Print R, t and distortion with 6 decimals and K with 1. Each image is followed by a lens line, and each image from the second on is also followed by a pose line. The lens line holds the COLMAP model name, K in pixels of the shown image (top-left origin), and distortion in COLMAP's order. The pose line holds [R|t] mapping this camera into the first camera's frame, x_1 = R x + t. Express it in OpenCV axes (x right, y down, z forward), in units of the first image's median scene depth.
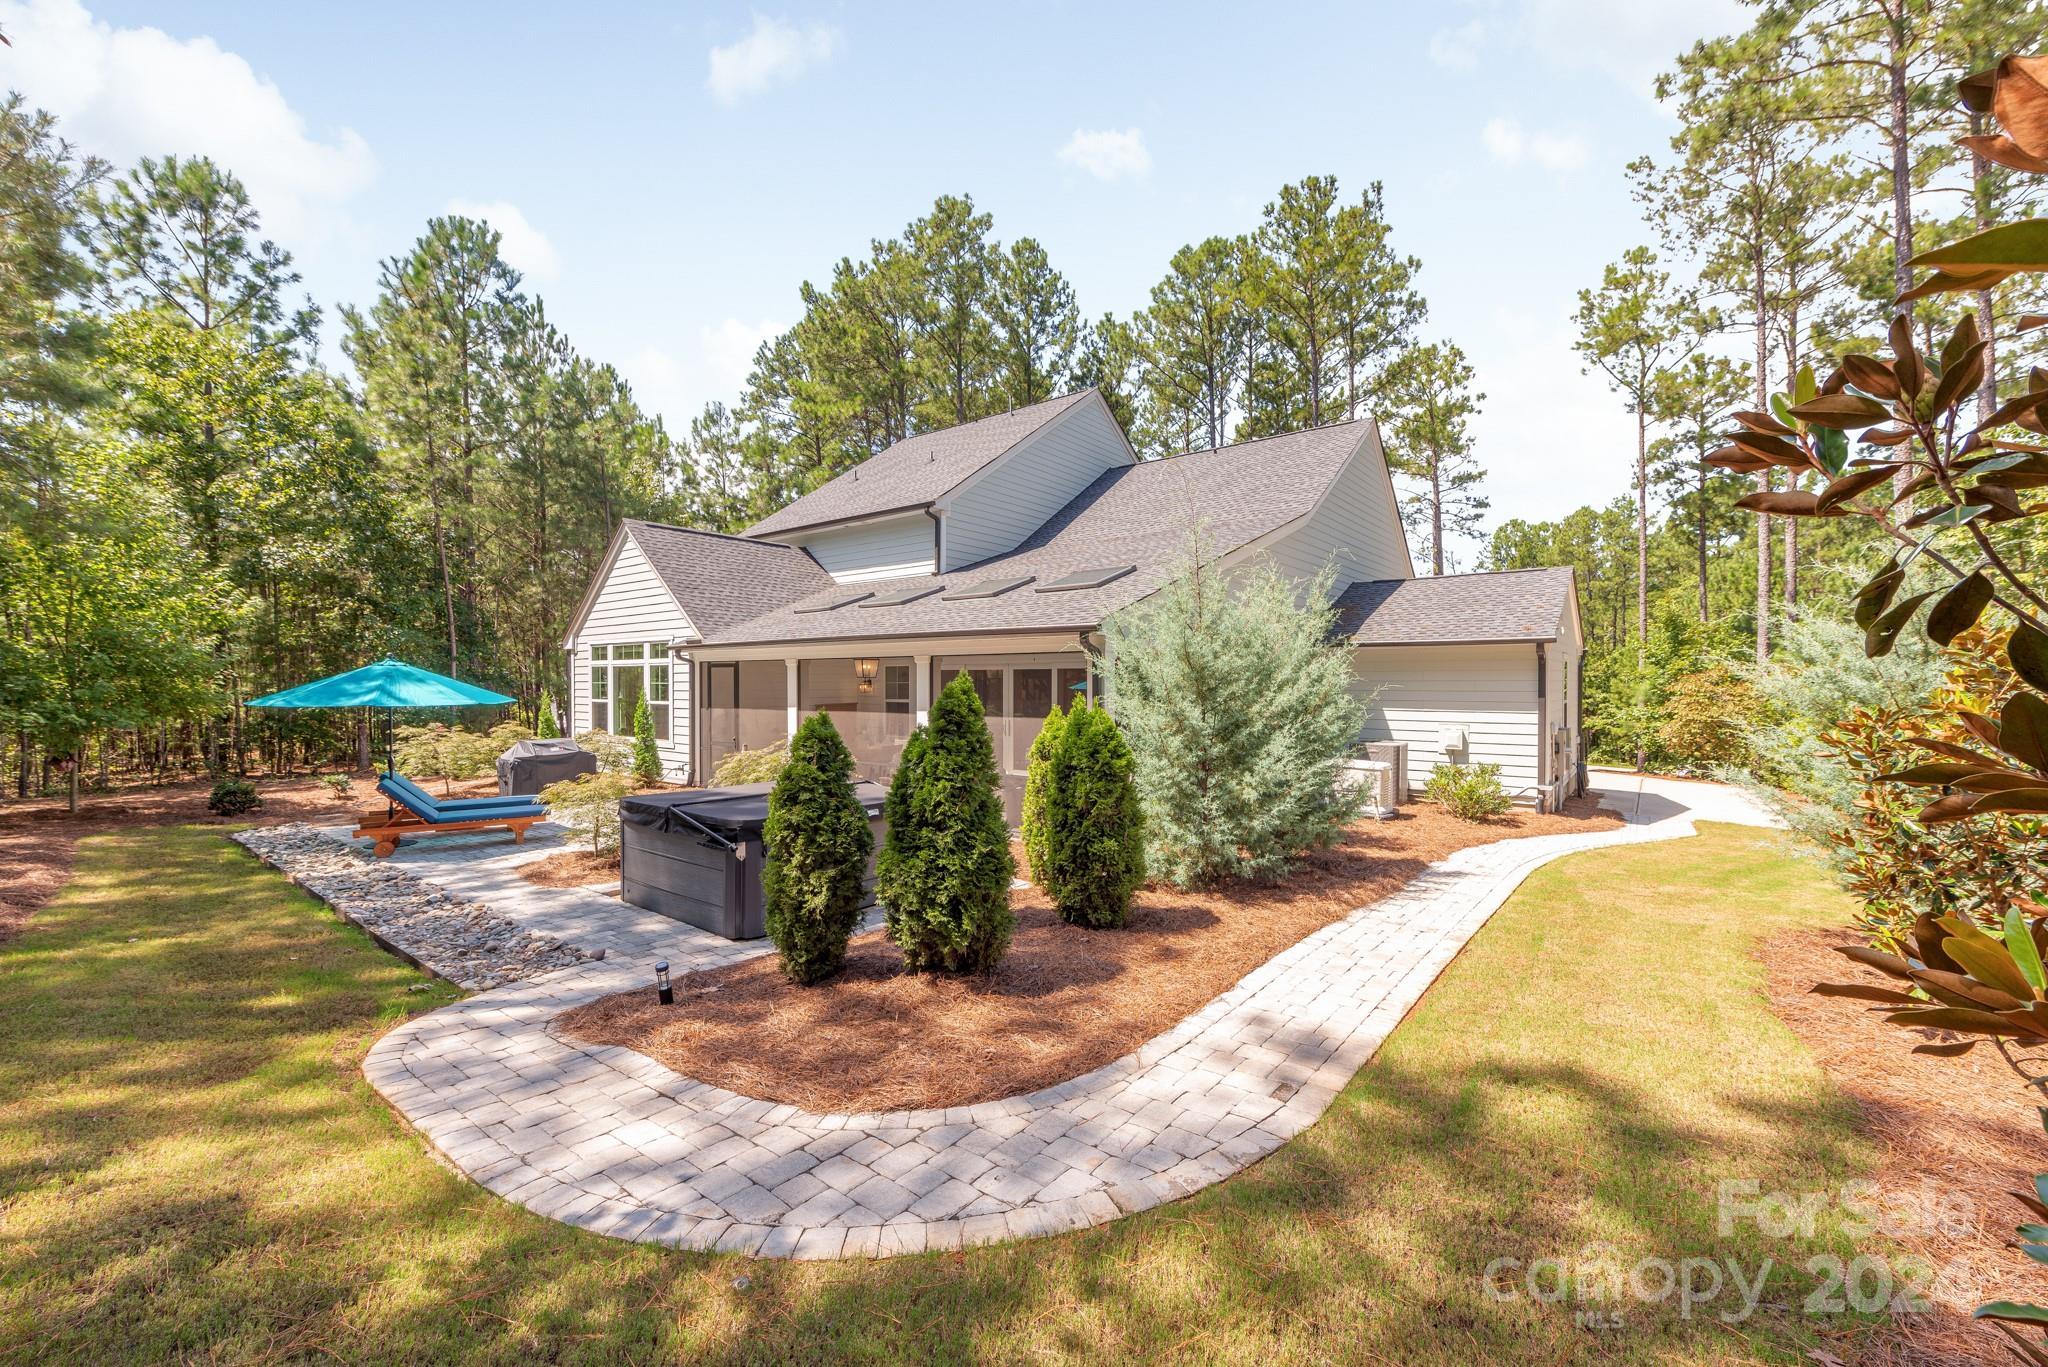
lens RADIAL K [[795.1, 0, 1024.7], [0, 795.1, 686.9], [0, 0, 1]] dist [0.006927, -0.002371]
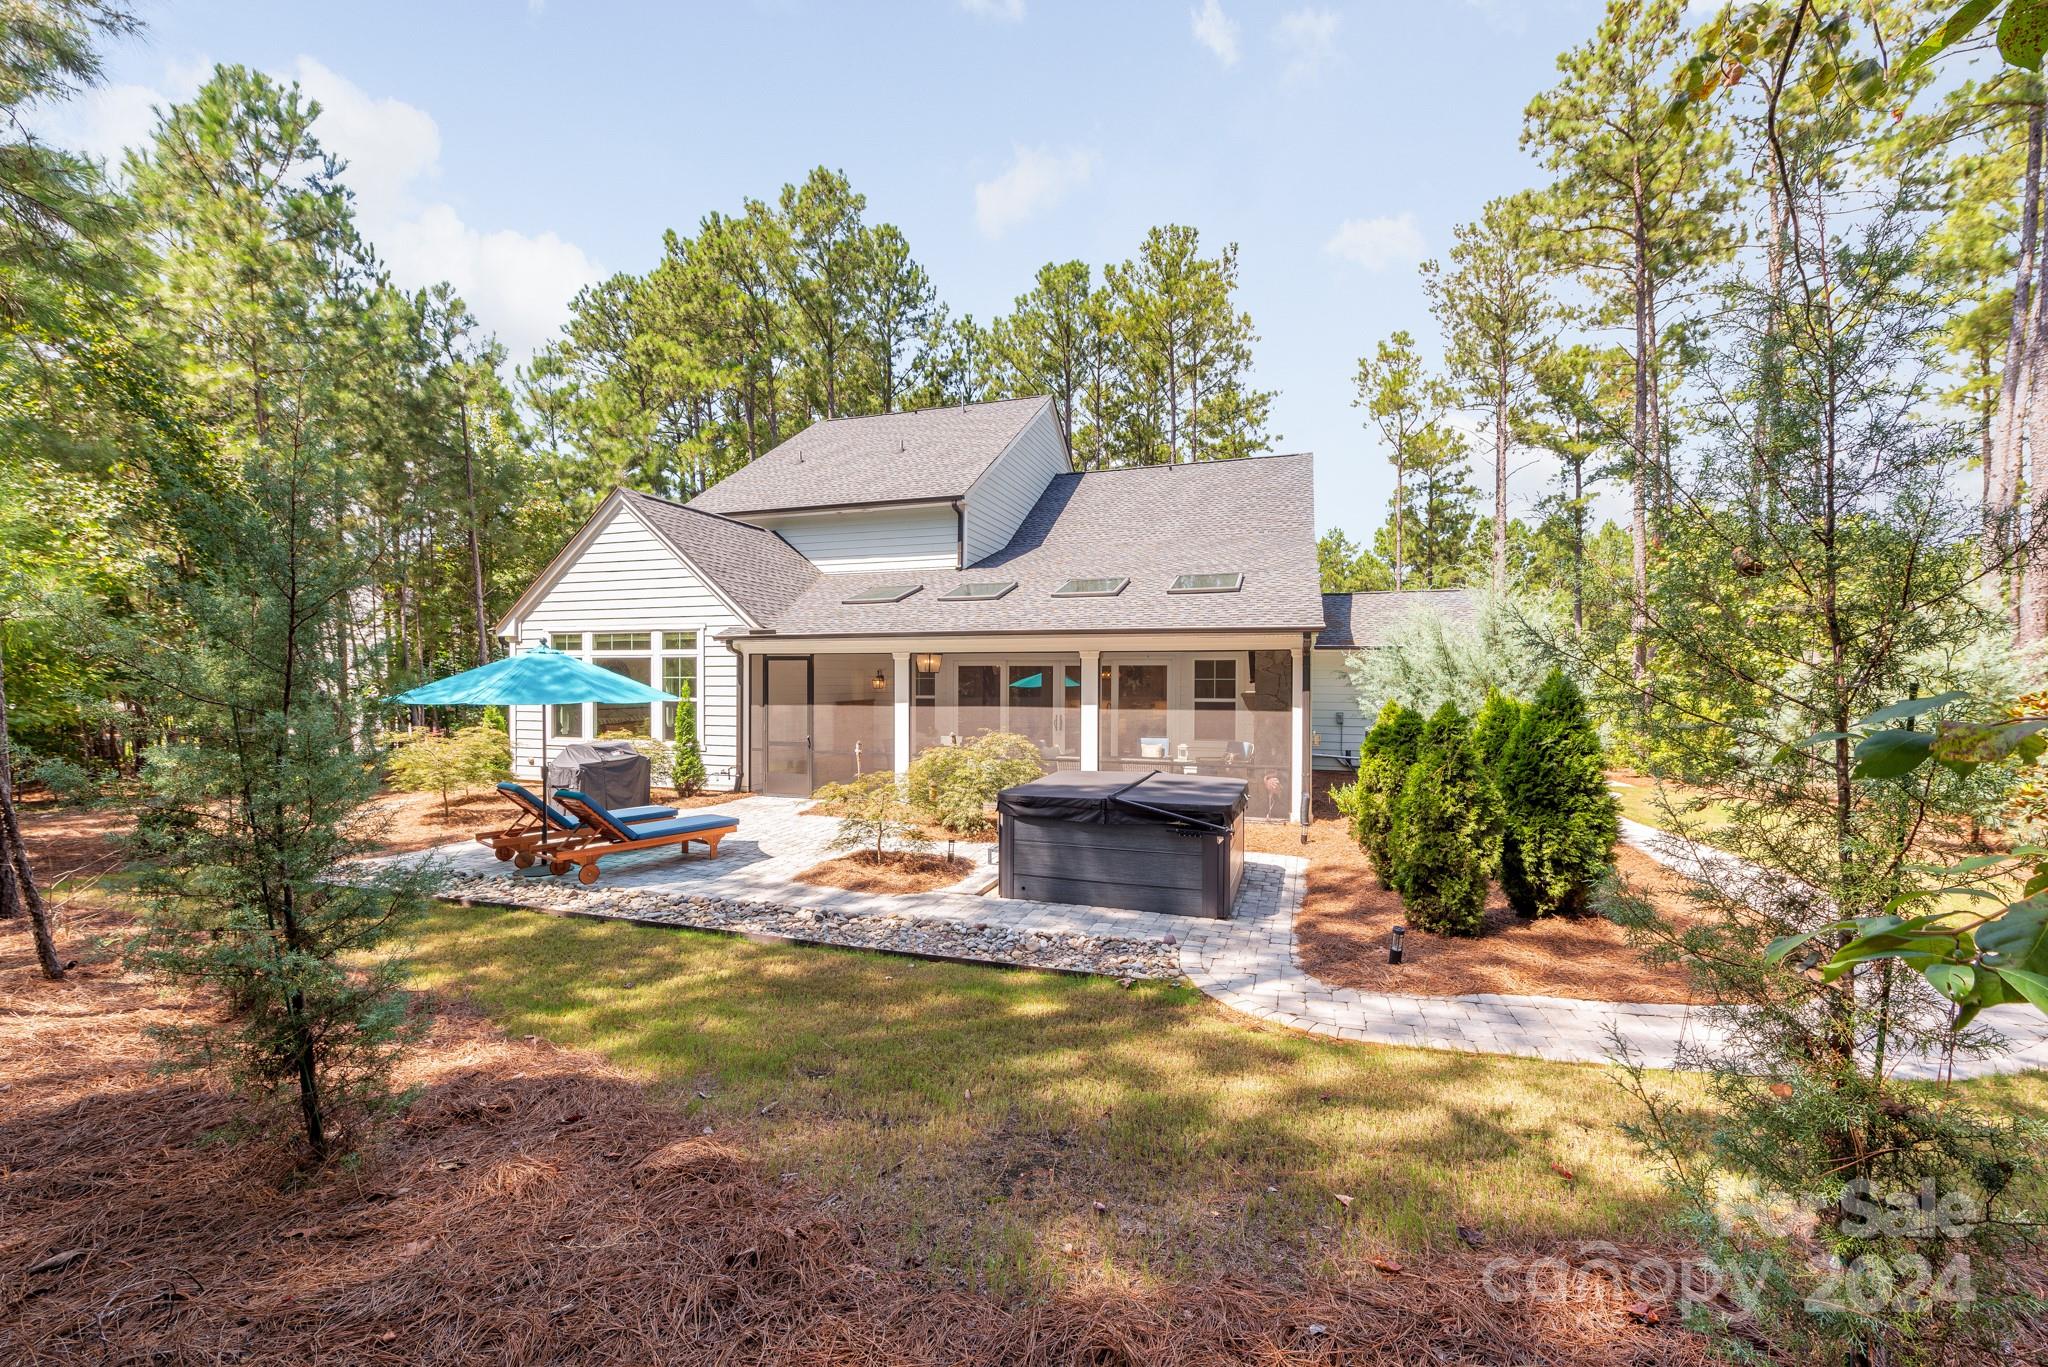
lens RADIAL K [[795.1, 0, 1060.3], [0, 795.1, 681.7], [0, 0, 1]] dist [0.006927, -0.002371]
pose [[0.943653, 0.004395, 0.330907, -0.281753], [-0.002915, 0.999983, -0.004969, 0.002574], [-0.330923, 0.003725, 0.943650, 0.022399]]
